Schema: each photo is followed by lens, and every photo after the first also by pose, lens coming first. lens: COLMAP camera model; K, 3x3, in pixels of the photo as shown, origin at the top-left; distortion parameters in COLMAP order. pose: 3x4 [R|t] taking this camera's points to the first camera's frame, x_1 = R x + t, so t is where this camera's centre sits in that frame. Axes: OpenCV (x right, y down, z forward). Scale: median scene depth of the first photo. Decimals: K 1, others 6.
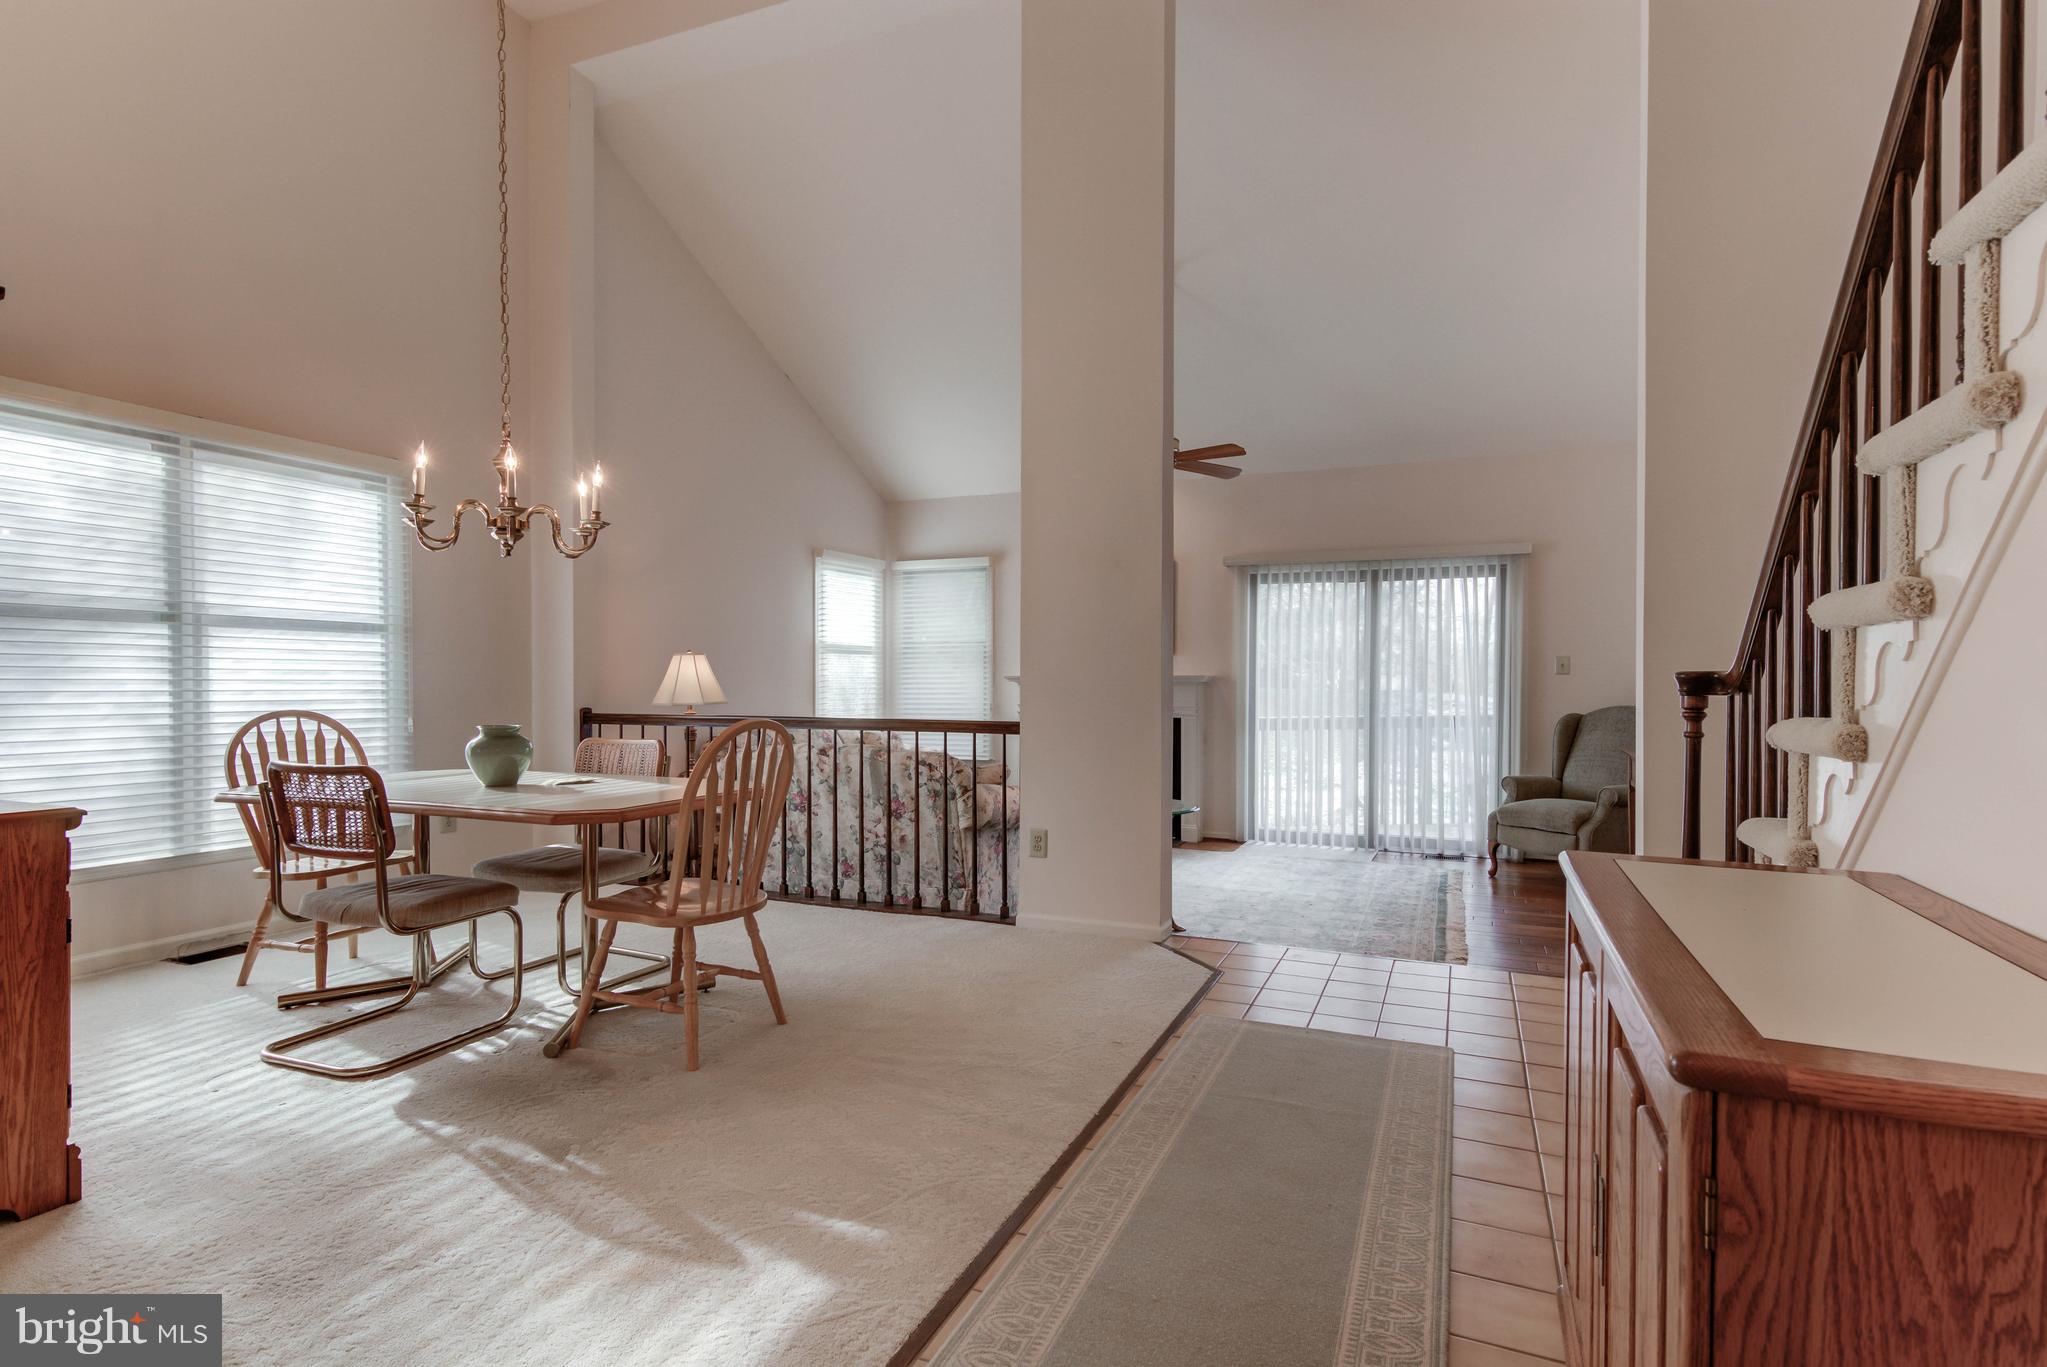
lens RADIAL K [[1039.9, 0, 1023.5], [0, 1039.9, 683.5], [0, 0, 1]] dist [0.033717, 0.000198]
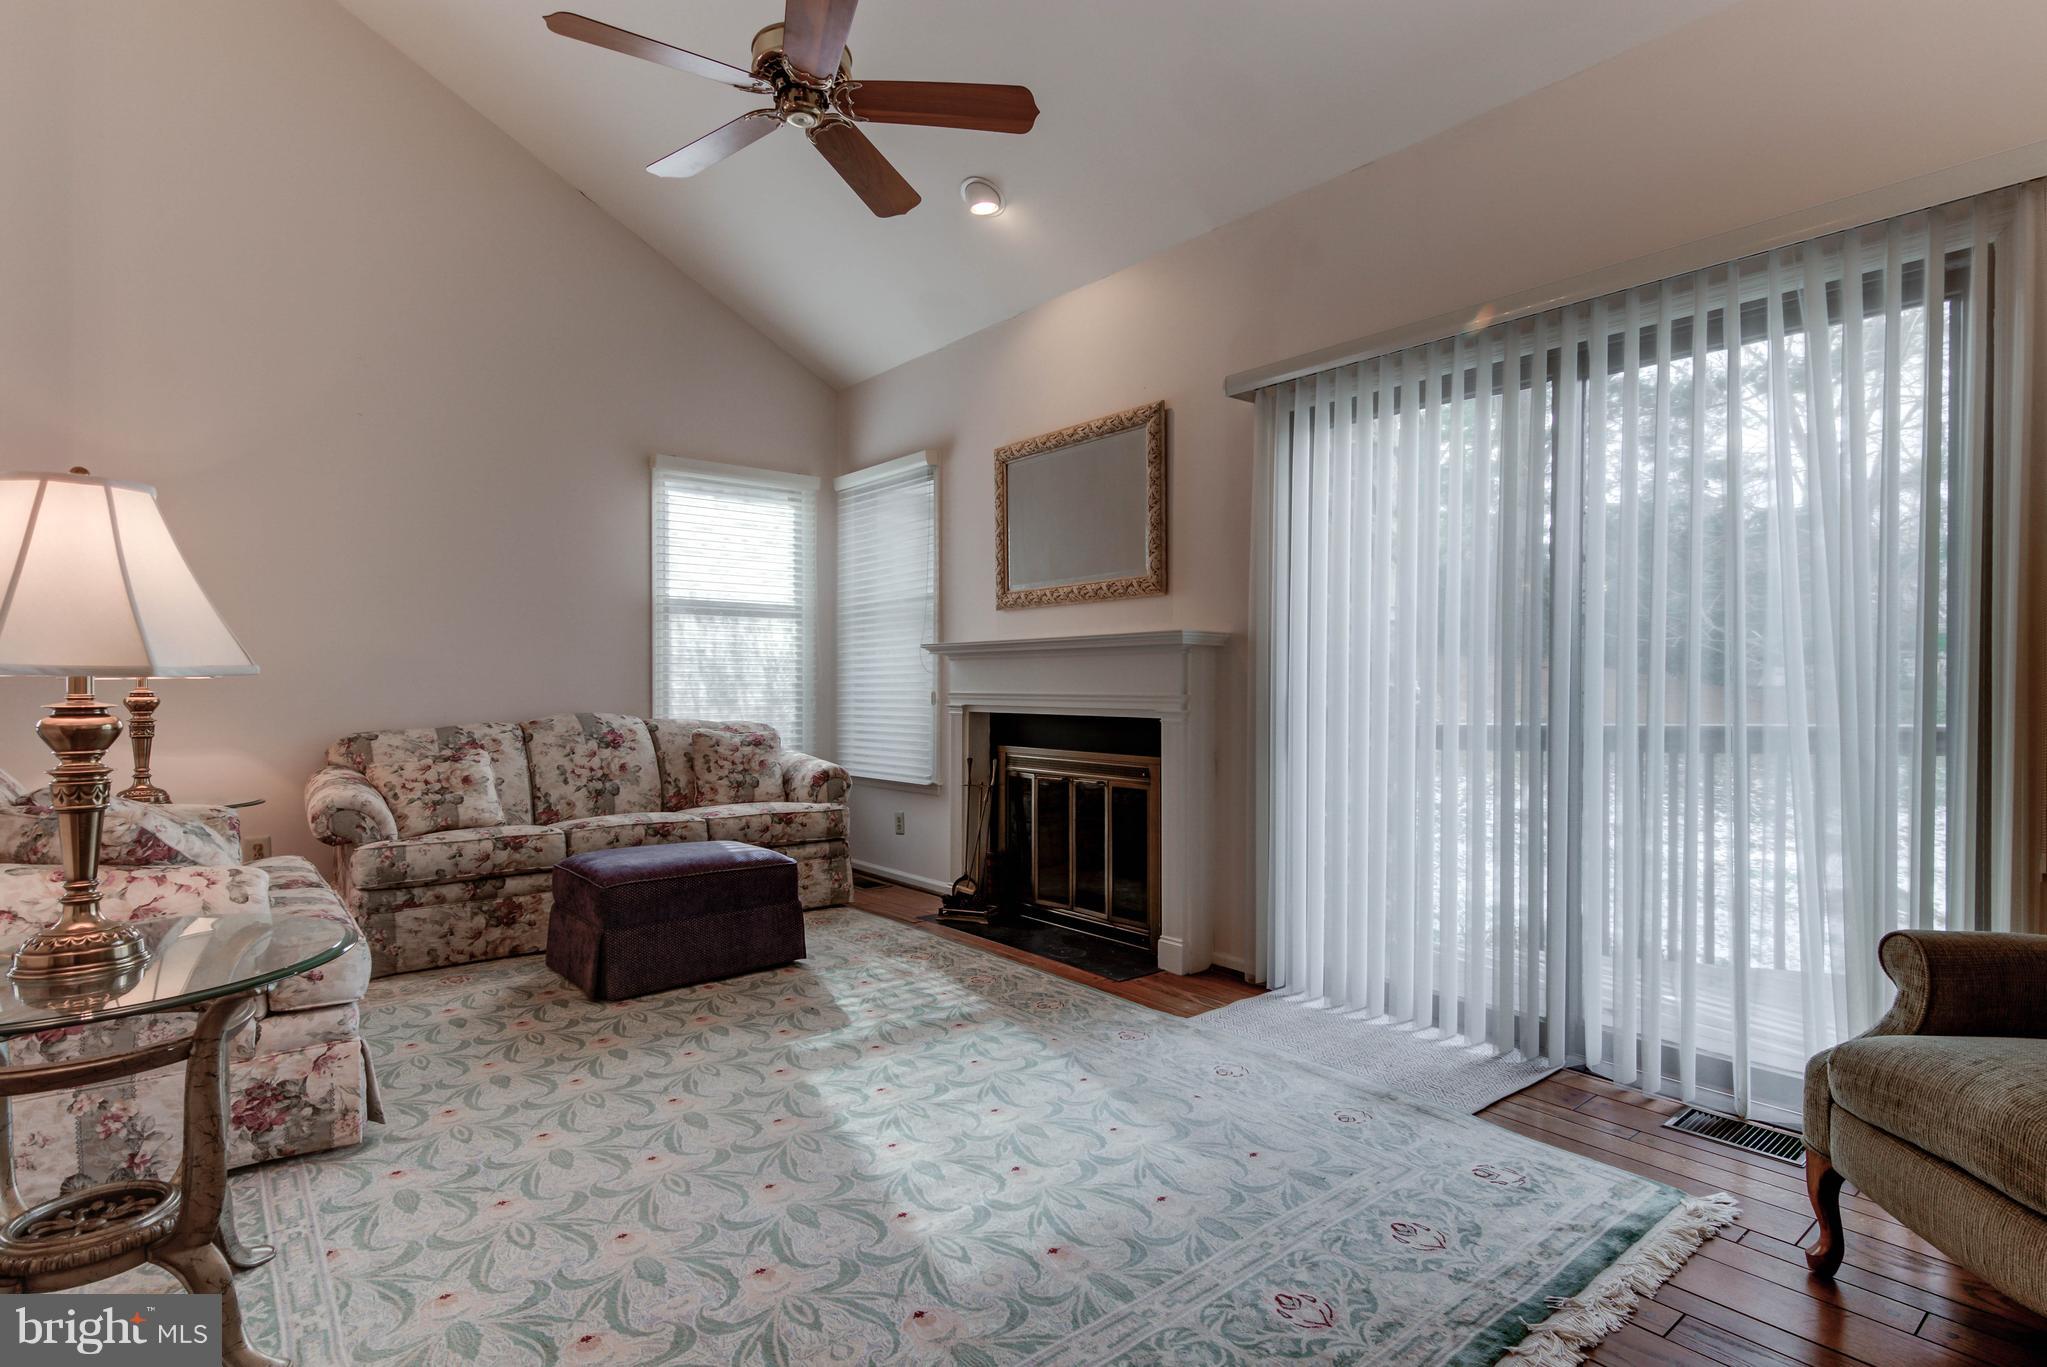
lens RADIAL K [[1026.8, 0, 1020.8], [0, 1026.8, 690.9], [0, 0, 1]] dist [0.023727, -0.010300]
pose [[0.891210, 0.003111, -0.453580, 0.624328], [-0.002330, 0.999995, 0.002280, 0.038019], [0.453585, -0.000975, 0.891213, 1.045654]]
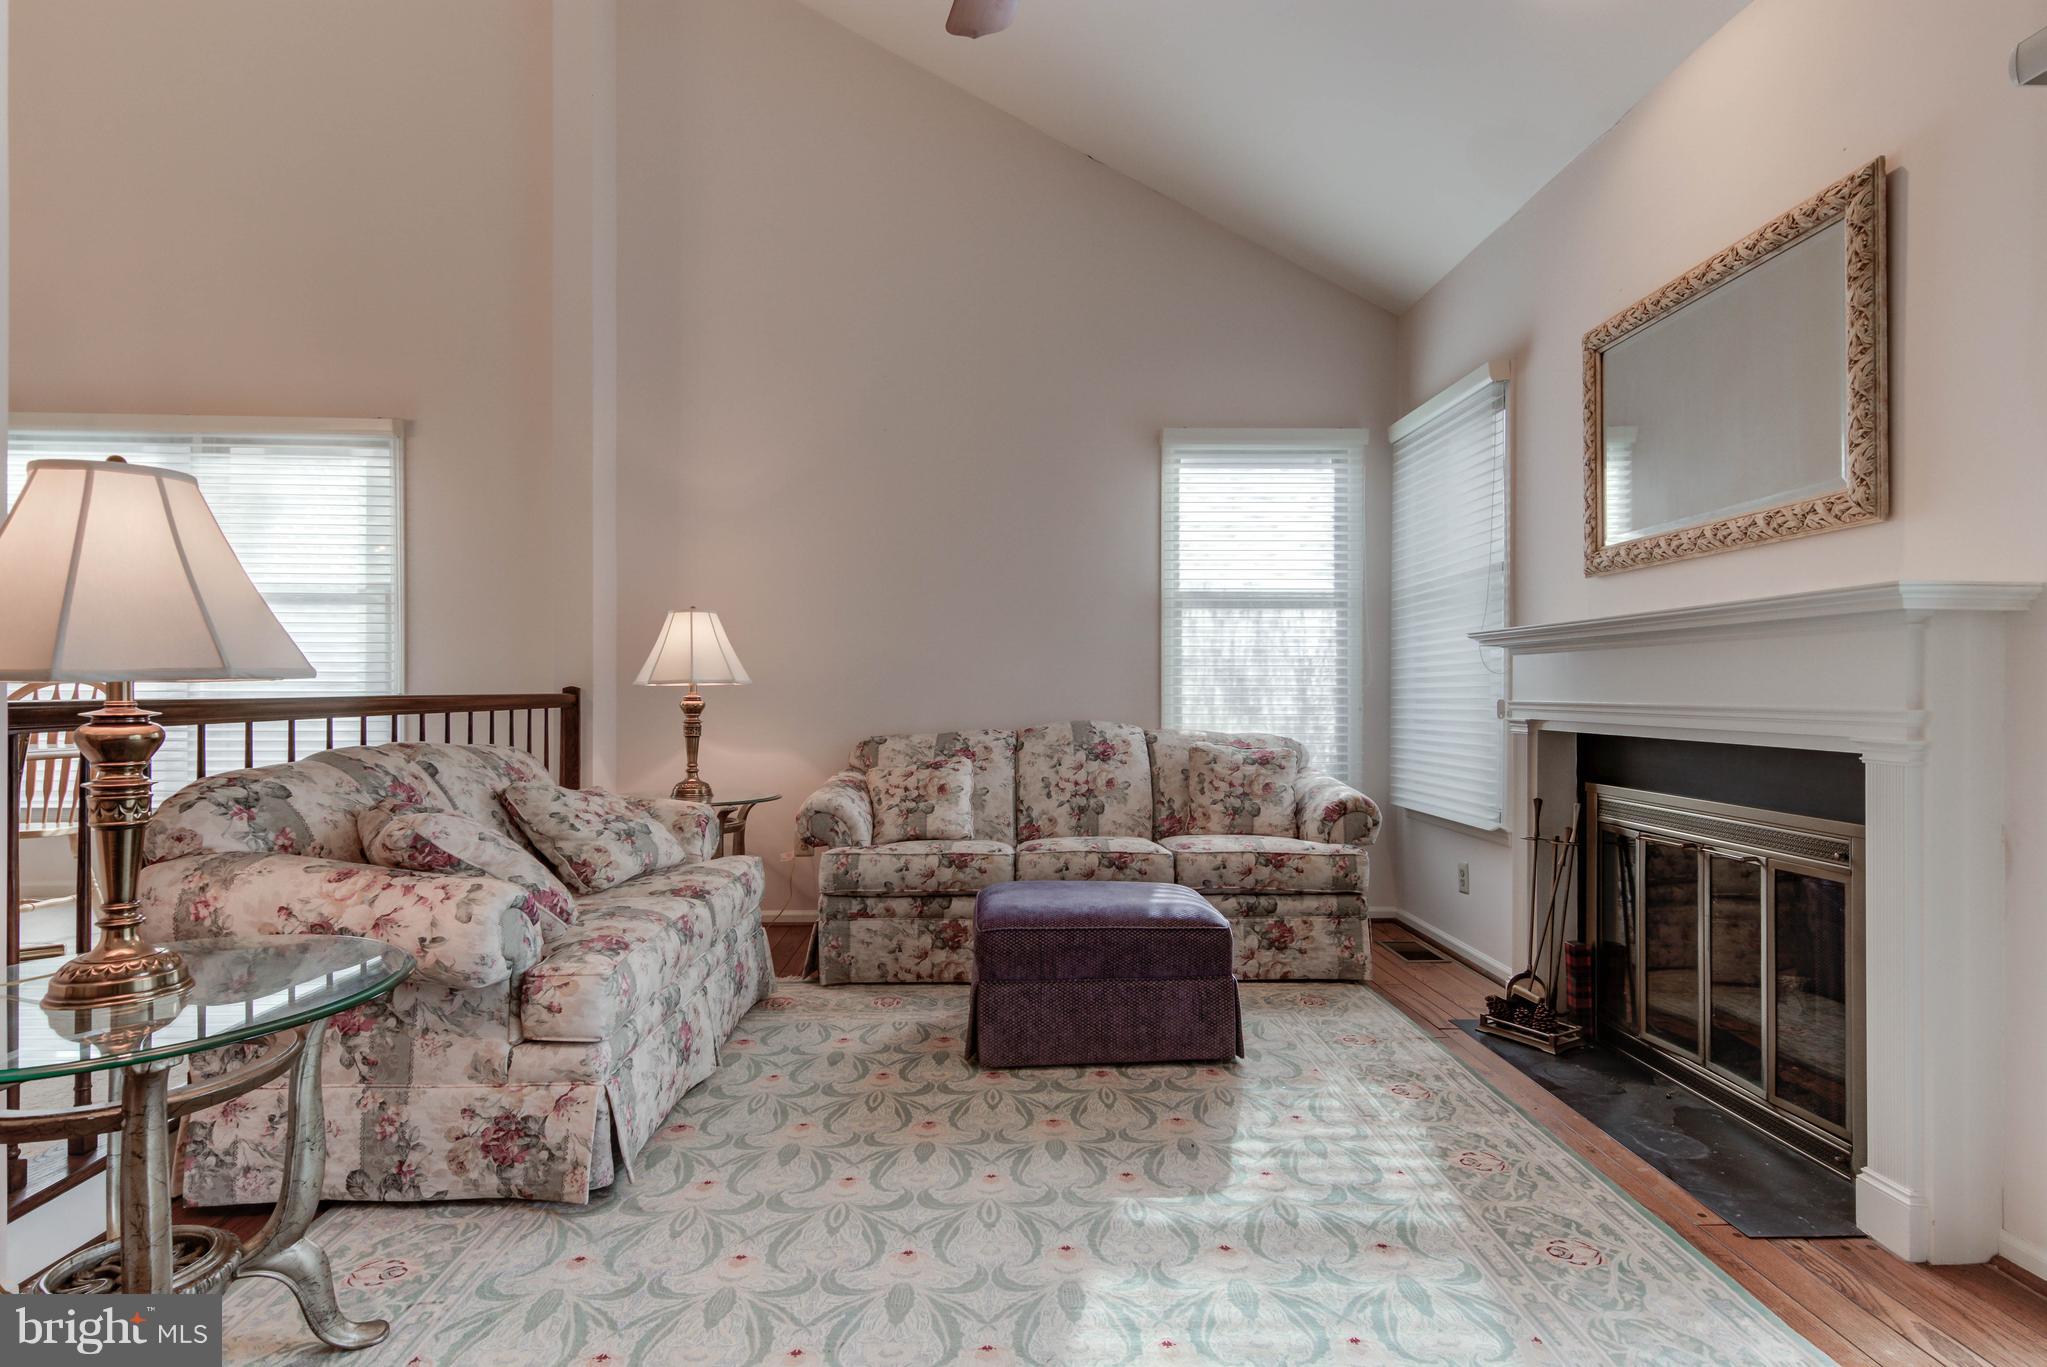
lens RADIAL K [[1026.8, 0, 1020.8], [0, 1026.8, 690.9], [0, 0, 1]] dist [0.023727, -0.010300]
pose [[0.424572, 0.001286, -0.905393, 0.591788], [-0.003941, 0.999992, -0.000427, 0.036334], [0.905386, 0.003750, 0.424574, 1.371687]]
